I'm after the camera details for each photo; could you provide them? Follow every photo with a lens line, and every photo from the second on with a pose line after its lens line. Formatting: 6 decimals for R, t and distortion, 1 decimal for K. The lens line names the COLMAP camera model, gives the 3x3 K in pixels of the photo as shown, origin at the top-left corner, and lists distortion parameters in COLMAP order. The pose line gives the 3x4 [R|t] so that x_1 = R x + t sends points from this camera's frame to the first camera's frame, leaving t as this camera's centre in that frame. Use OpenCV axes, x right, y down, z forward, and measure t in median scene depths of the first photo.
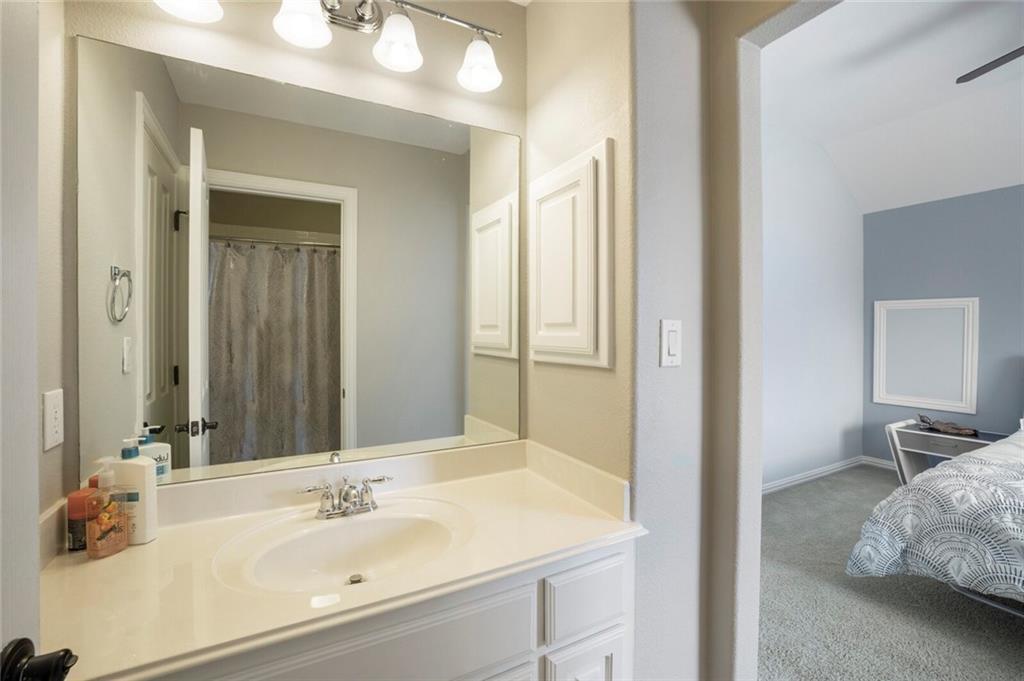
lens RADIAL K [[442.2, 0, 509.9], [0, 442.2, 333.3], [0, 0, 1]] dist [-0.050773, 0.020669]
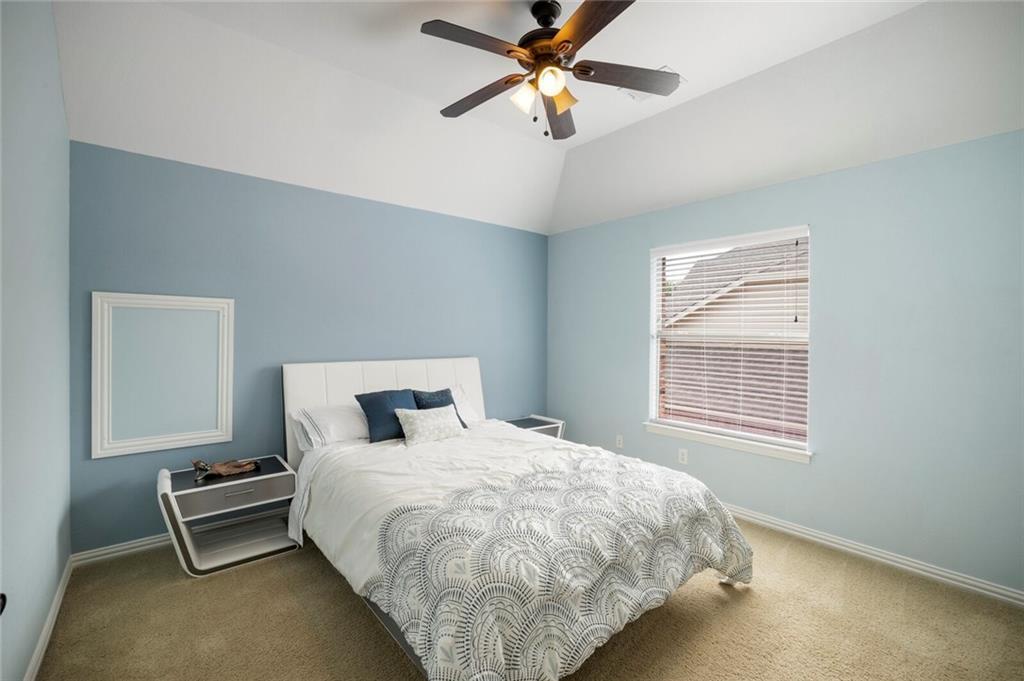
lens RADIAL K [[442.2, 0, 509.9], [0, 442.2, 333.3], [0, 0, 1]] dist [-0.050773, 0.020669]
pose [[-0.204247, -0.008308, 0.978884, 0.166198], [-0.000944, 0.999965, 0.008290, -0.025418], [-0.978919, 0.000769, -0.204247, 0.645155]]
